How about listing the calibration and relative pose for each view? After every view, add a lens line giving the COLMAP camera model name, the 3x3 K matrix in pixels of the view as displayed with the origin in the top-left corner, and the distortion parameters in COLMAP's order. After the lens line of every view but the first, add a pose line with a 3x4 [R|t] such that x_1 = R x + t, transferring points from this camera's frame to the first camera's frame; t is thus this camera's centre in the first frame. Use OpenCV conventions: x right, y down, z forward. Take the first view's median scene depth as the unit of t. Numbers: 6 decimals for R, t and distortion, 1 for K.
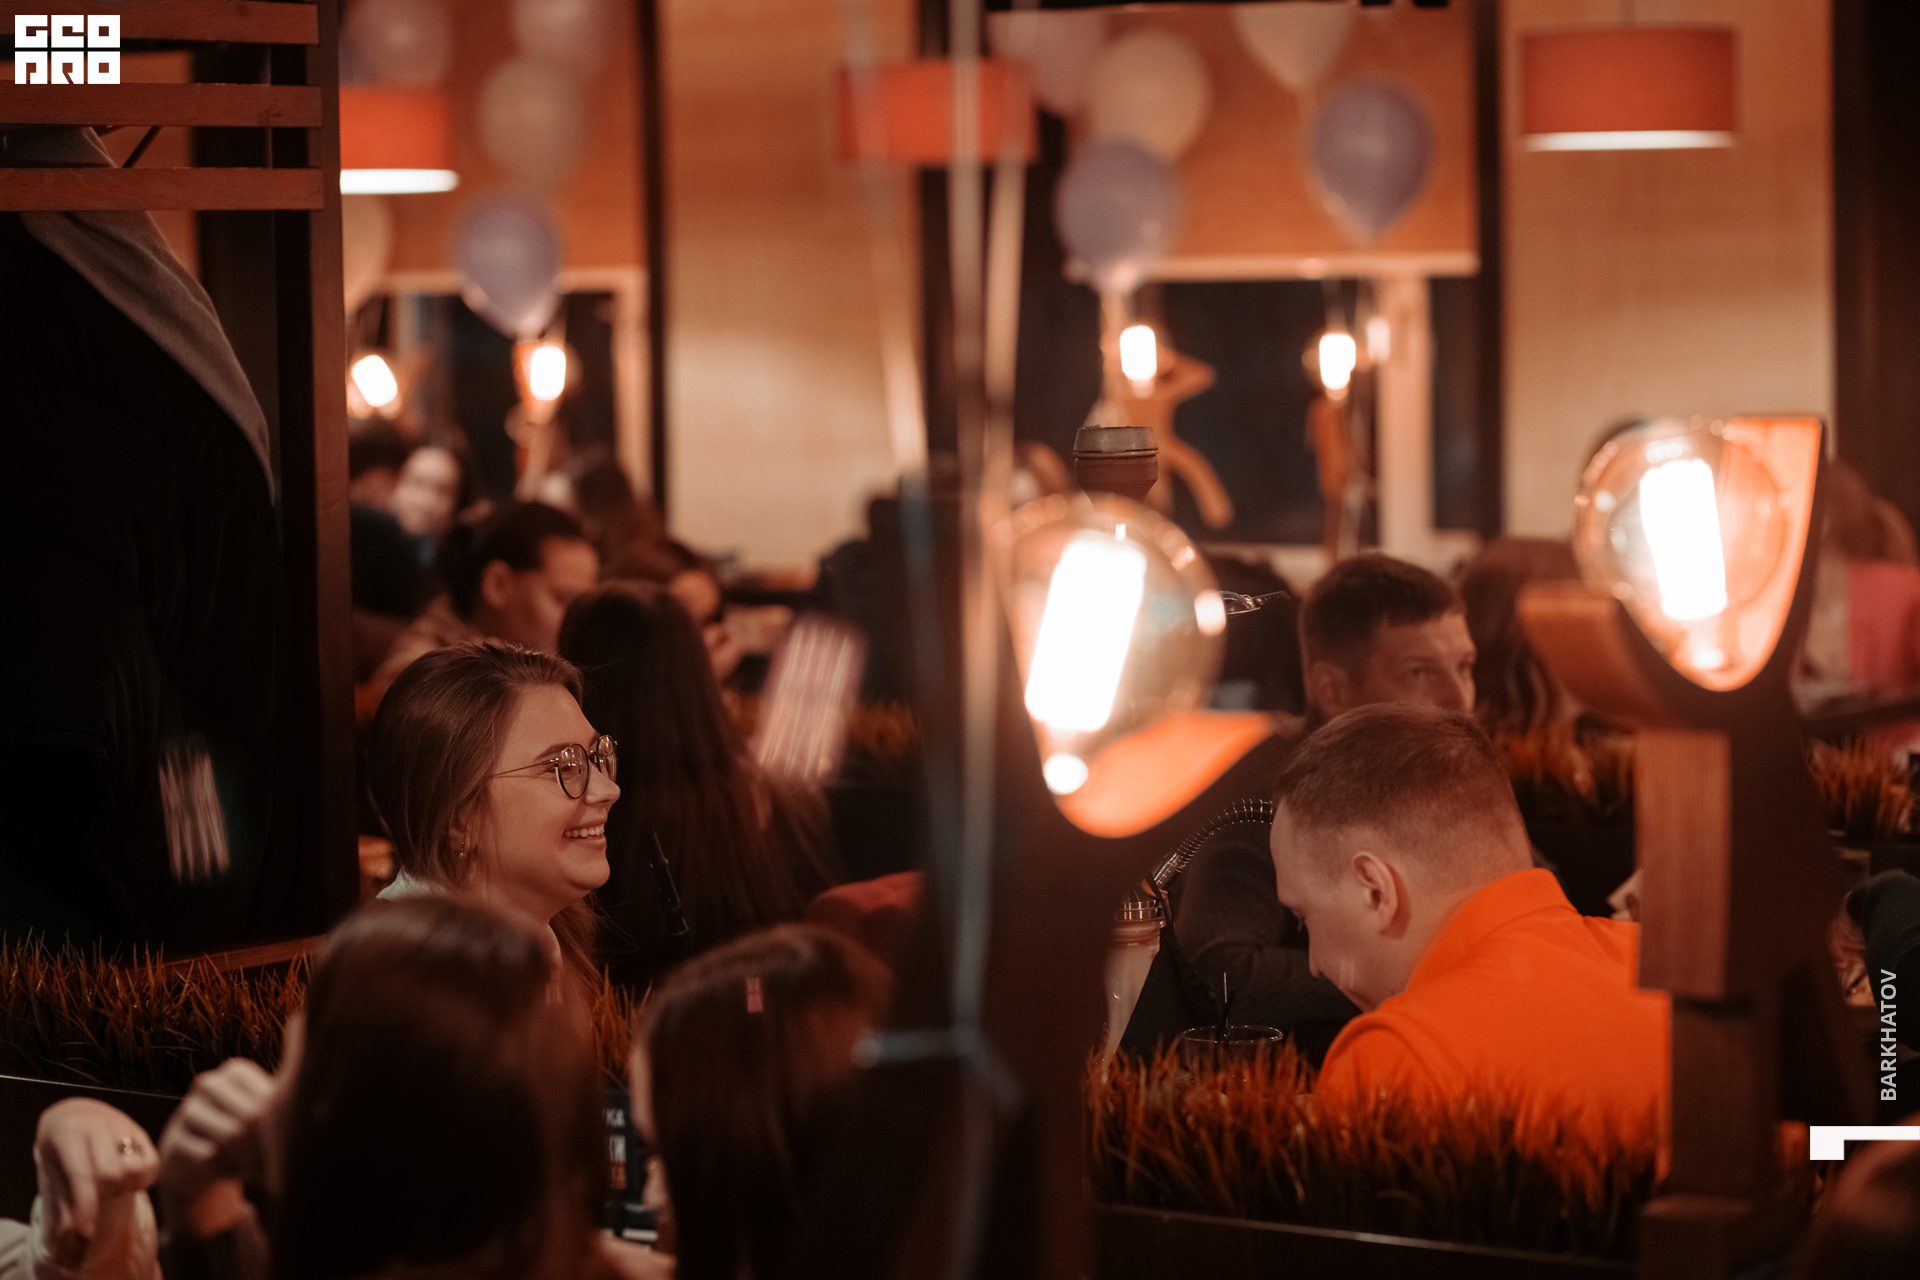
lens RADIAL K [[4685.4, 0, 958.5], [0, 4685.4, 639.9], [0, 0, 1]] dist [-0.096195, 0.000000]
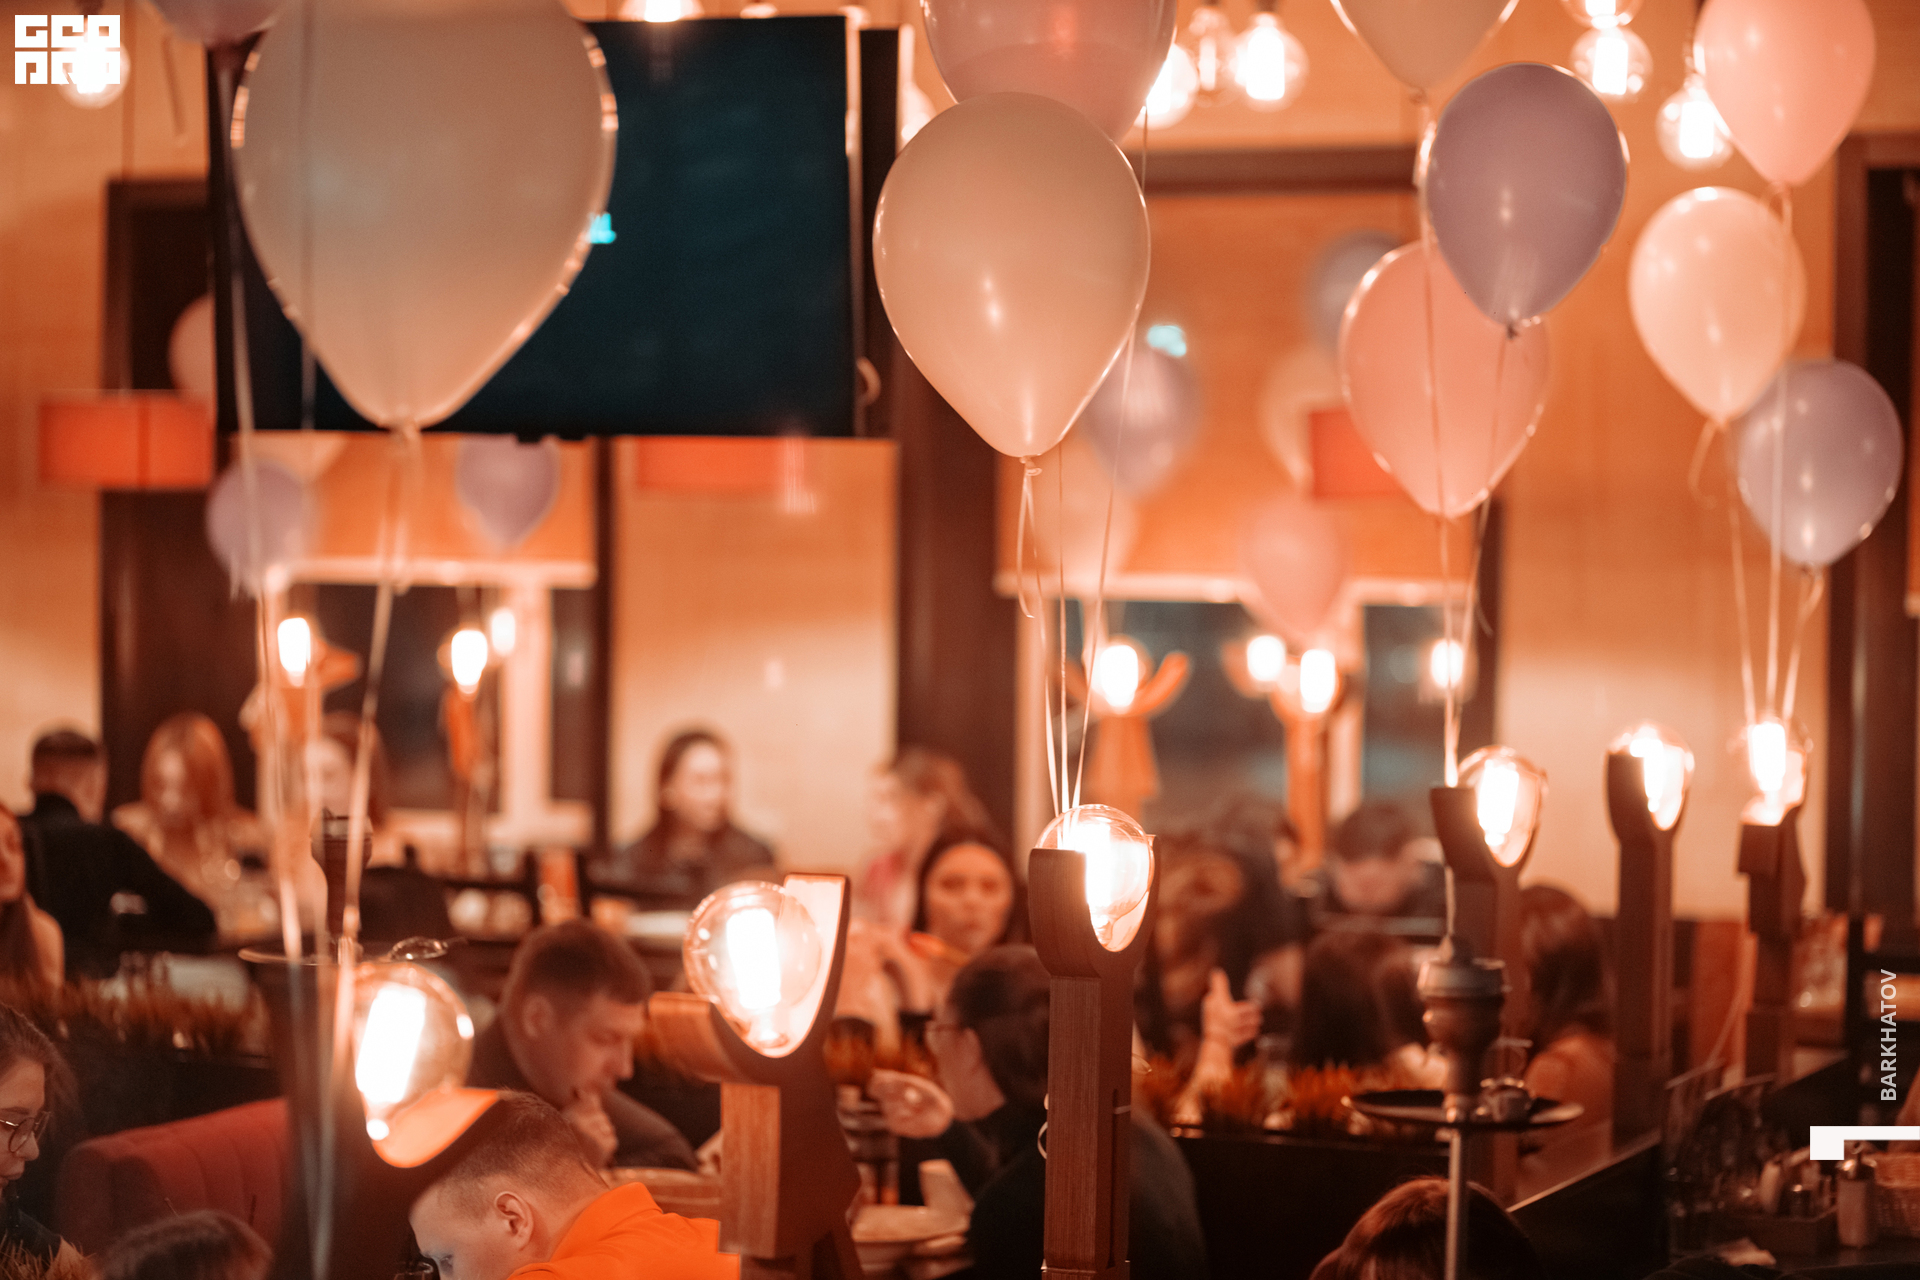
lens RADIAL K [[4685.4, 0, 960.9], [0, 4685.4, 639.2], [0, 0, 1]] dist [-0.096195, 0.000000]
pose [[0.981054, 0.025085, 0.192105, -0.038589], [-0.016960, 0.998895, -0.043824, -0.030155], [-0.192992, 0.039735, 0.980395, -0.265267]]
